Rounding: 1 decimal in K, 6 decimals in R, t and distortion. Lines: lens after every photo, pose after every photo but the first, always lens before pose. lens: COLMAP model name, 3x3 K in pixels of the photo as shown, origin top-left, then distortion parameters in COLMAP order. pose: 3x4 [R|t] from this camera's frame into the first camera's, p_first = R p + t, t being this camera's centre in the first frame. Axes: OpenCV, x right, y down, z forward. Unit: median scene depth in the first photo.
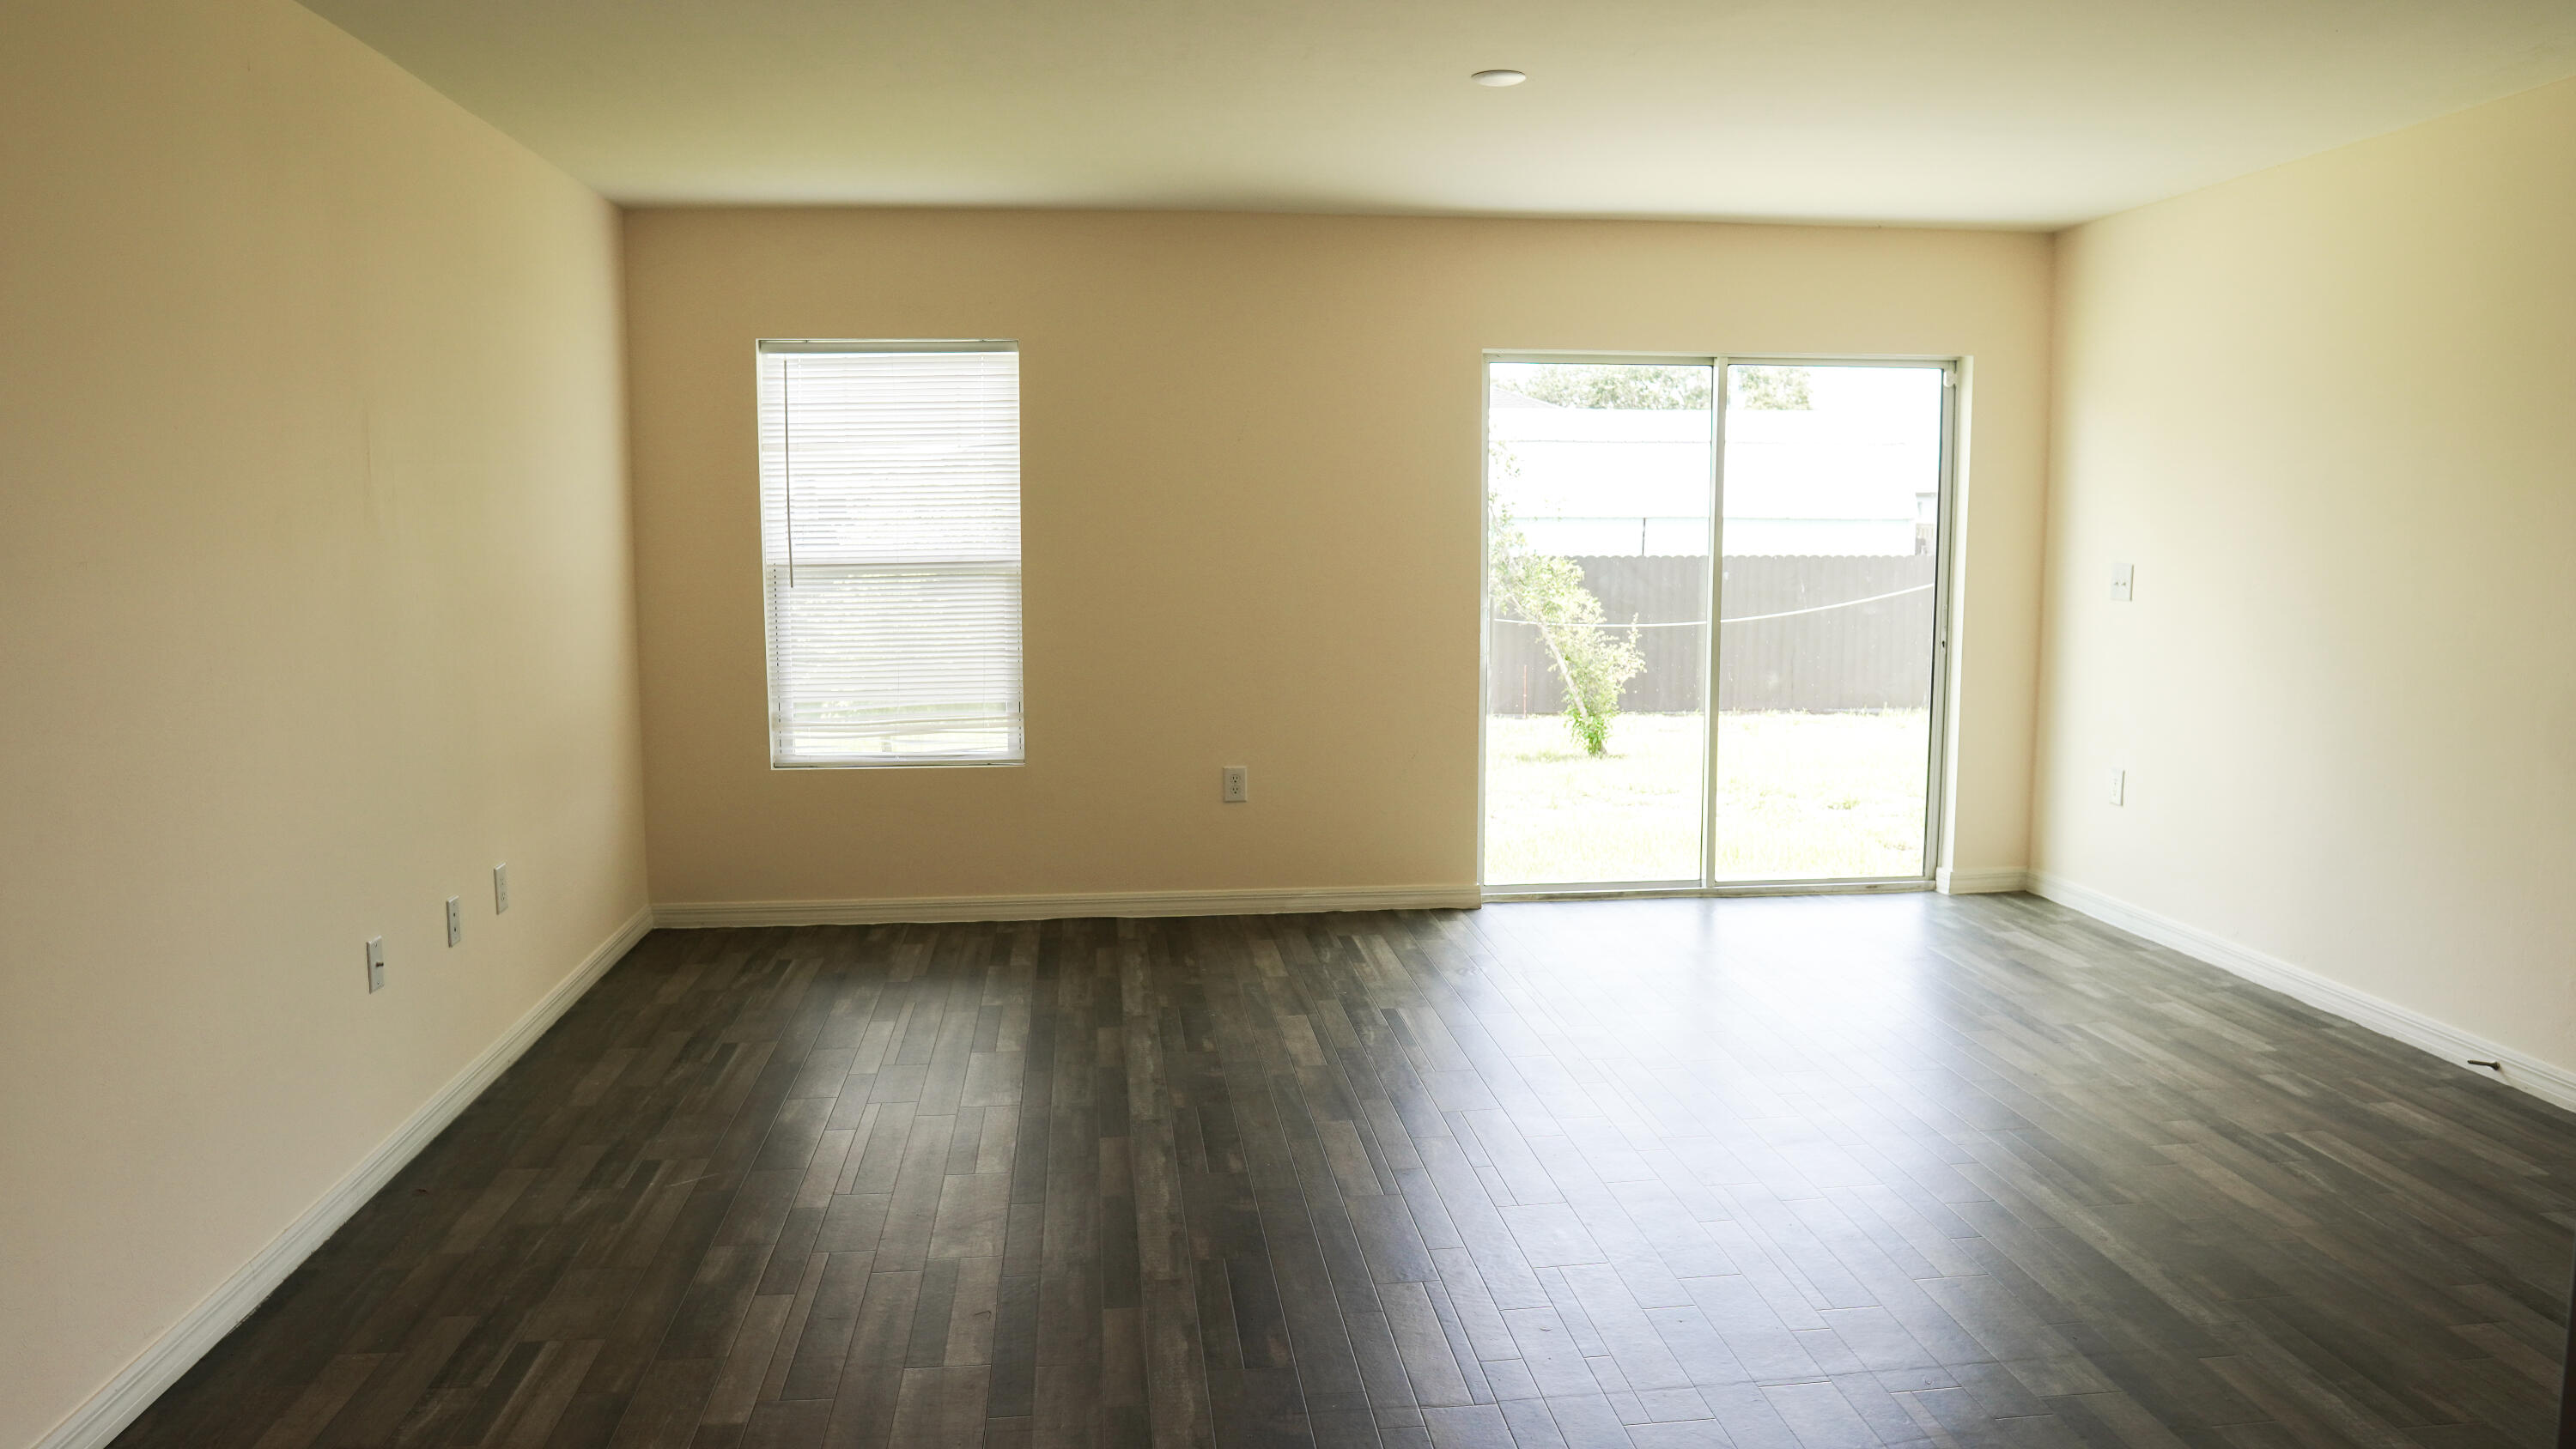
lens RADIAL K [[1809.0, 0, 1274.9], [0, 1809.0, 732.8], [0, 0, 1]] dist [-0.113753, 0.076043]
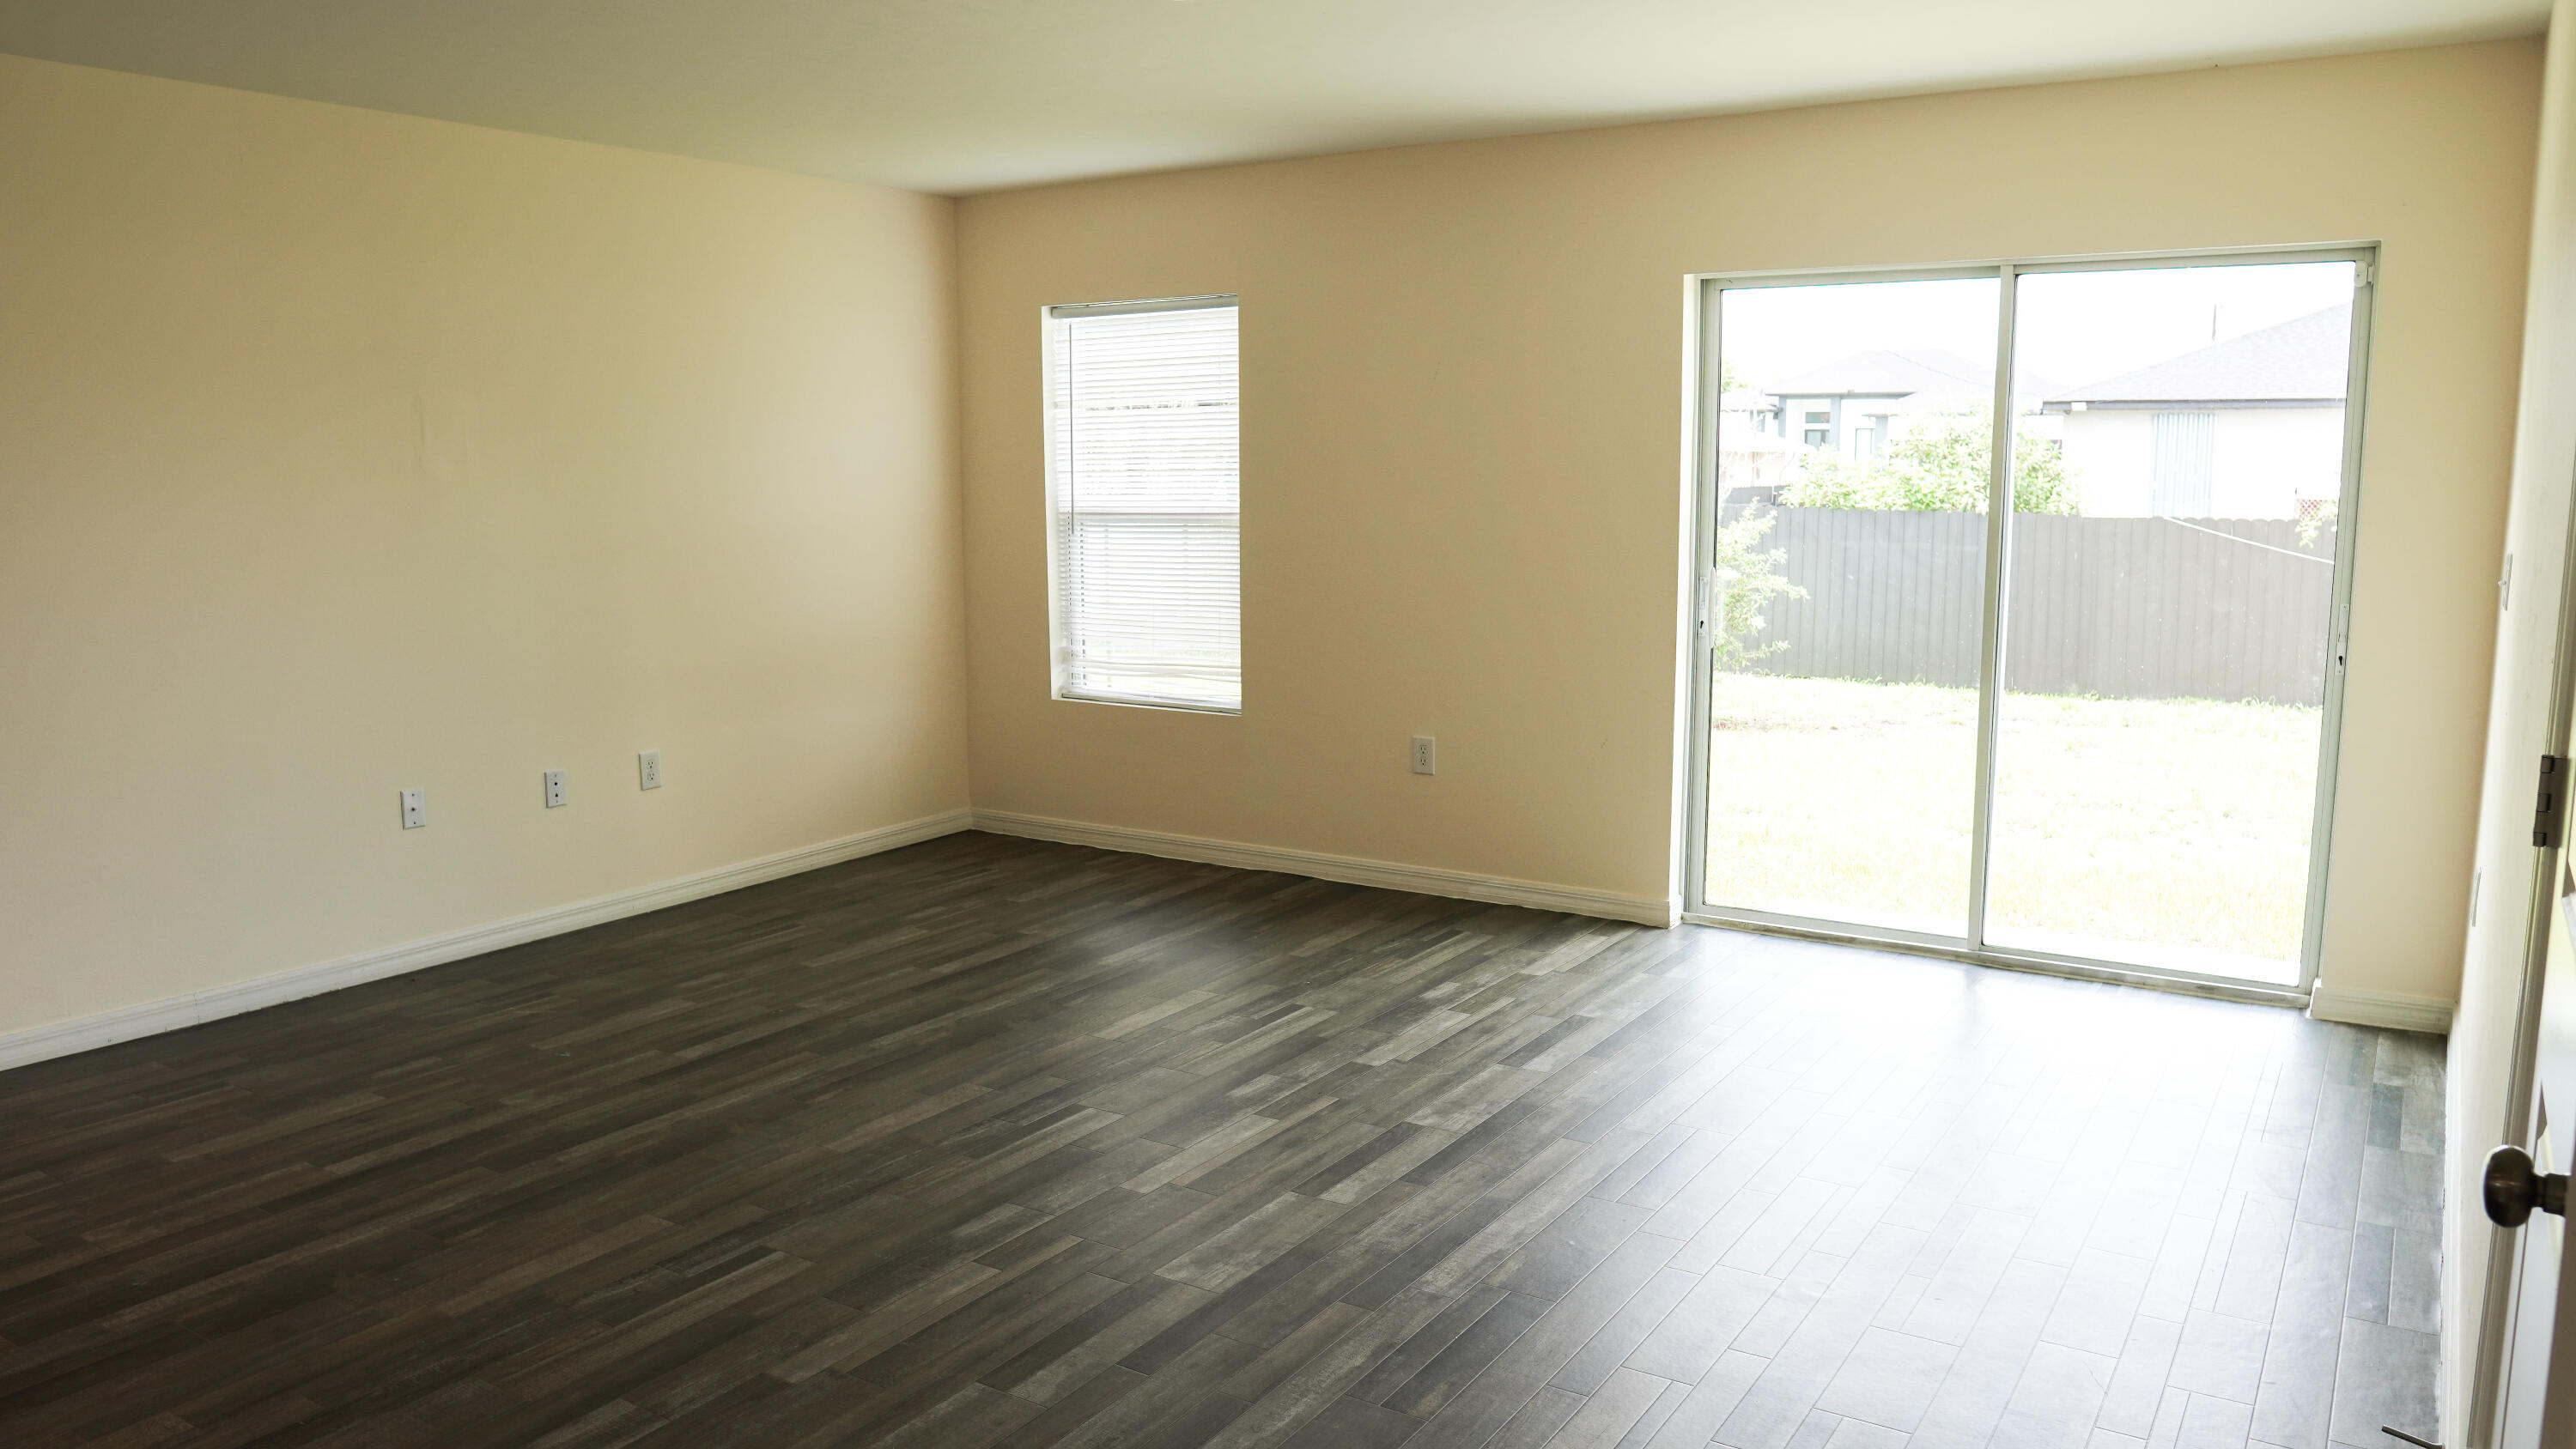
lens RADIAL K [[1809.0, 0, 1274.9], [0, 1809.0, 732.8], [0, 0, 1]] dist [-0.113753, 0.076043]
pose [[0.772692, 0.094232, -0.627748, 0.523796], [-0.073835, 0.995550, 0.058559, -0.033651], [0.630472, 0.001101, 0.776211, 0.227008]]
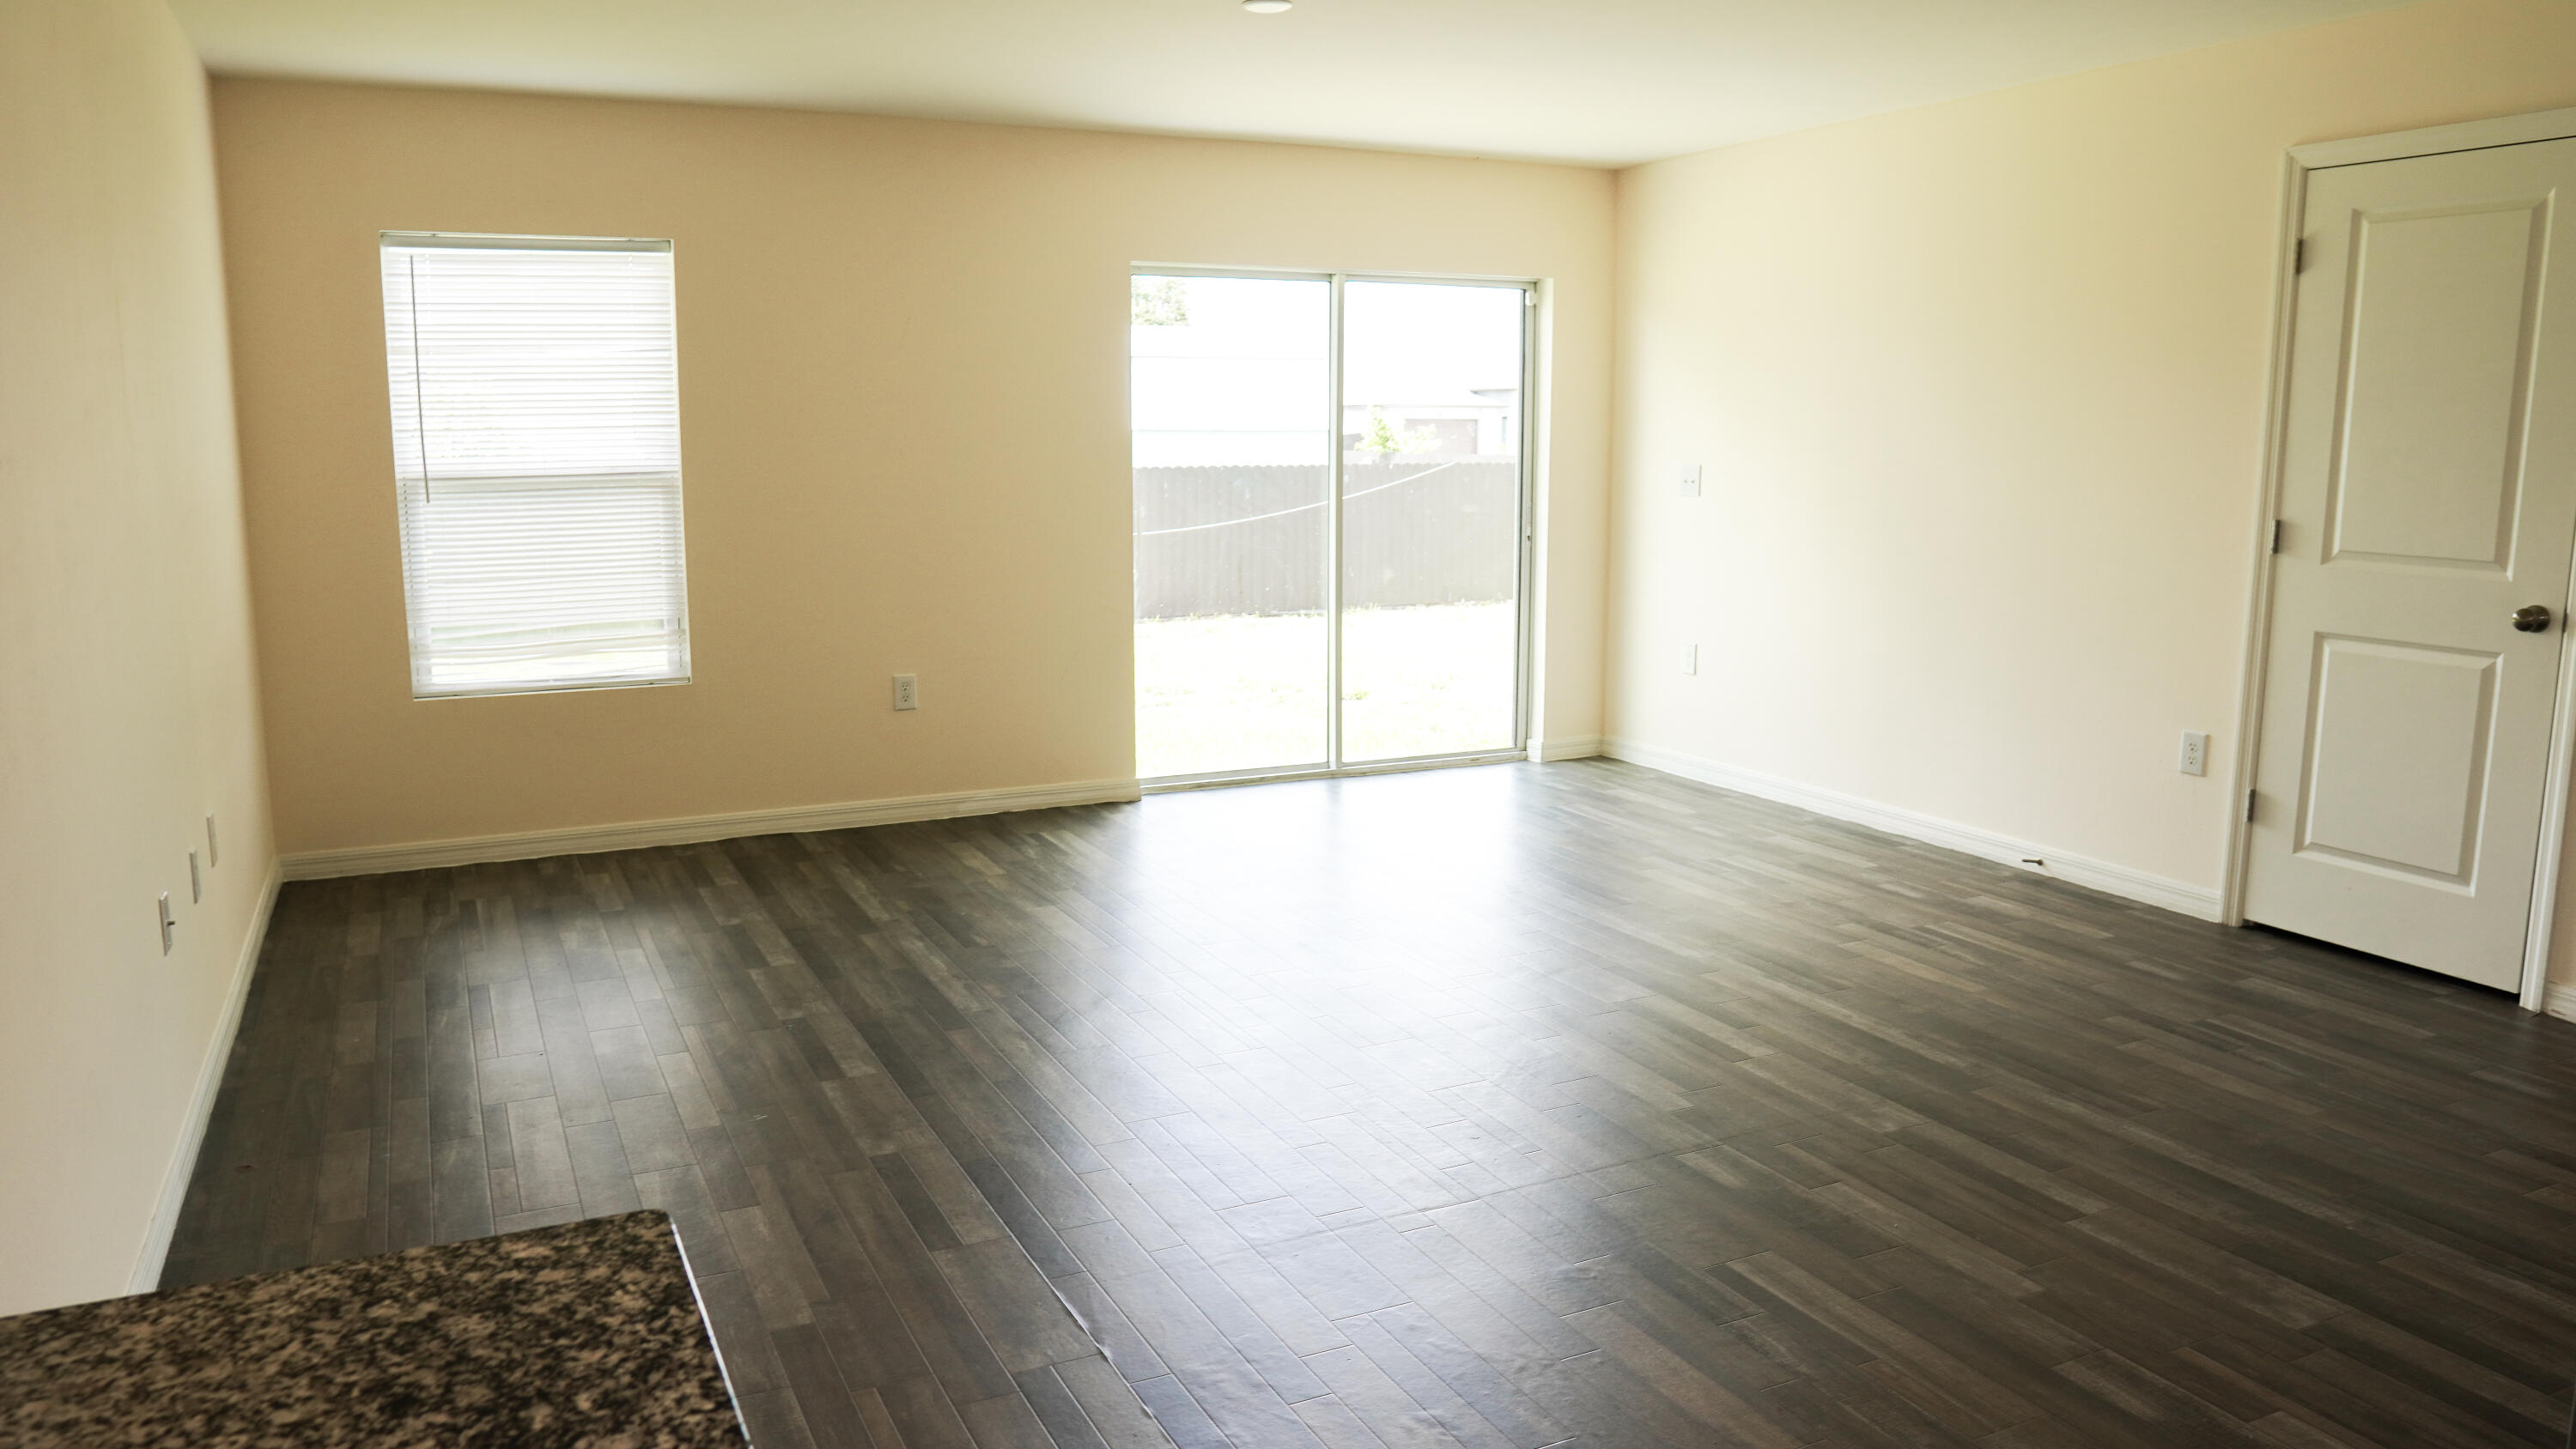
lens RADIAL K [[1809.0, 0, 1274.9], [0, 1809.0, 732.8], [0, 0, 1]] dist [-0.113753, 0.076043]
pose [[0.940310, -0.054561, 0.335917, -0.170861], [0.039195, 0.997859, 0.052361, 0.006863], [-0.338055, -0.036069, 0.940435, -0.010196]]
